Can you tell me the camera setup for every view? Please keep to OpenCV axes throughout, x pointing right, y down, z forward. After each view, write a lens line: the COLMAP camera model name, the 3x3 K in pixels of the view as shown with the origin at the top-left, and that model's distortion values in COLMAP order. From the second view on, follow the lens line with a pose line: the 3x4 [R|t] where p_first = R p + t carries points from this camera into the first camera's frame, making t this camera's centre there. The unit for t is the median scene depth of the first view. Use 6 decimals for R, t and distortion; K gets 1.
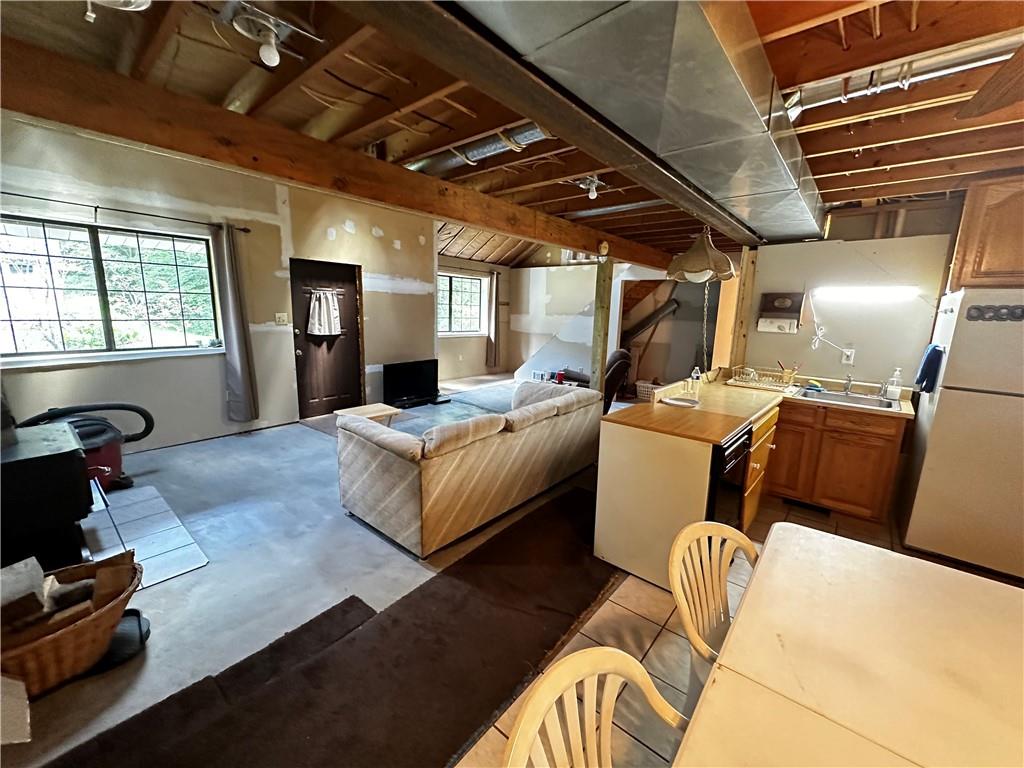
lens RADIAL K [[410.3, 0, 512.9], [0, 410.3, 383.6], [0, 0, 1]] dist [-0.003661, 0.001412]
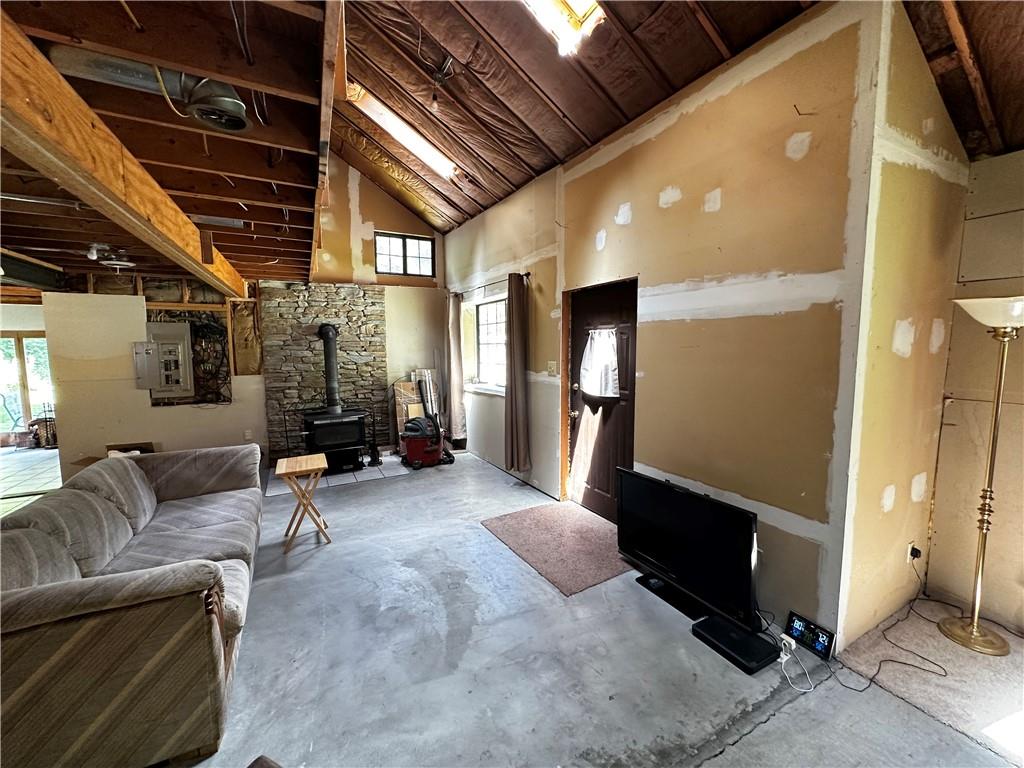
lens RADIAL K [[410.3, 0, 513.4], [0, 410.3, 384.7], [0, 0, 1]] dist [-0.003661, 0.001412]
pose [[-0.380742, 0.058337, -0.922839, 0.222707], [-0.171363, 0.976269, 0.132415, -0.221491], [0.908664, 0.208557, -0.361710, 1.233532]]
